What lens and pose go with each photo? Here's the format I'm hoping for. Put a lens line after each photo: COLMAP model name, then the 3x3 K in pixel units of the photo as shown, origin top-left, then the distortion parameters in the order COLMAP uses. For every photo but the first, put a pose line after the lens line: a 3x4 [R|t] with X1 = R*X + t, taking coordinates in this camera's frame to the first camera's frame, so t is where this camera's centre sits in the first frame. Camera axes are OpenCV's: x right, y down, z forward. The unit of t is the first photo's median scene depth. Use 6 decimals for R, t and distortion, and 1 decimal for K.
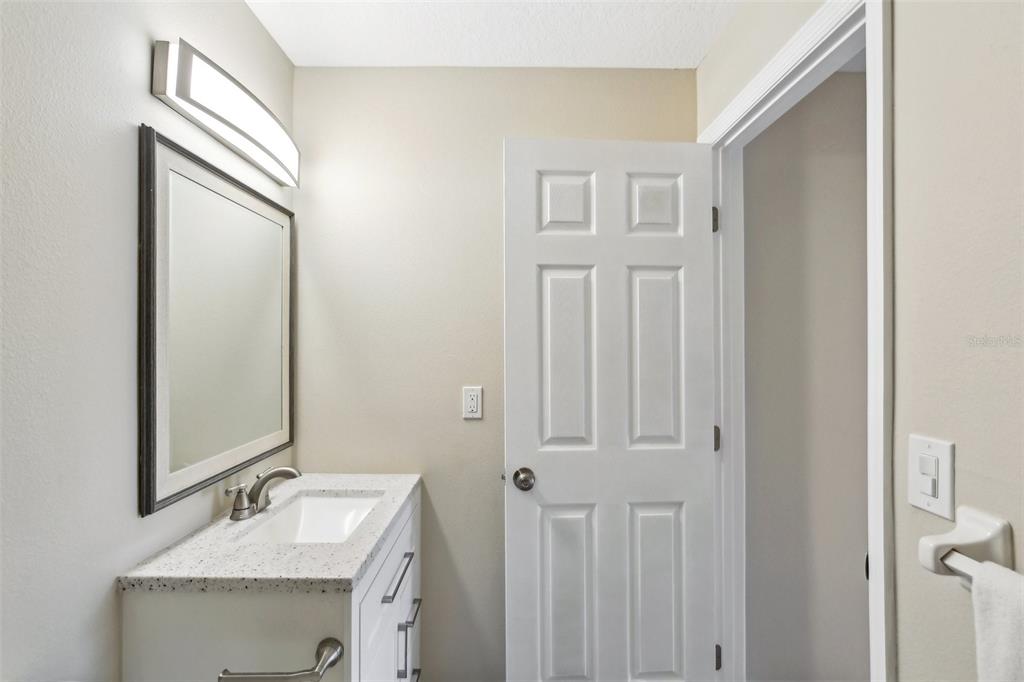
lens RADIAL K [[473.0, 0, 506.0], [0, 473.0, 346.6], [0, 0, 1]] dist [-0.004525, 0.000917]
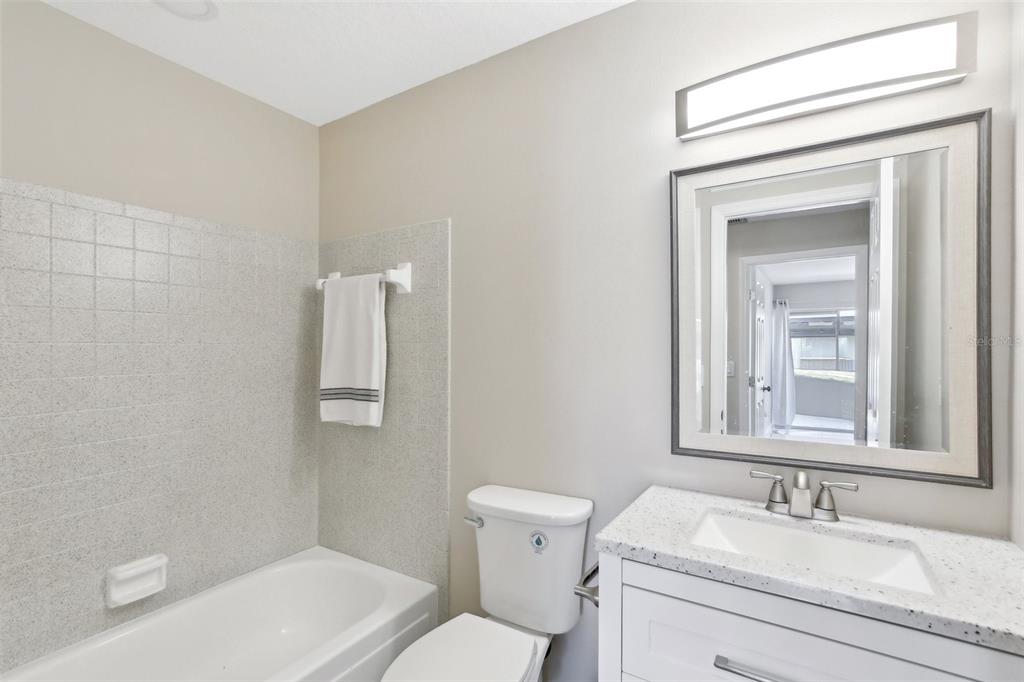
lens RADIAL K [[473.0, 0, 506.0], [0, 473.0, 346.6], [0, 0, 1]] dist [-0.004525, 0.000917]
pose [[-0.531217, -0.000881, -0.847236, 0.623108], [0.001432, 0.999997, -0.001938, 0.043443], [0.847235, -0.002243, -0.531214, 1.237617]]
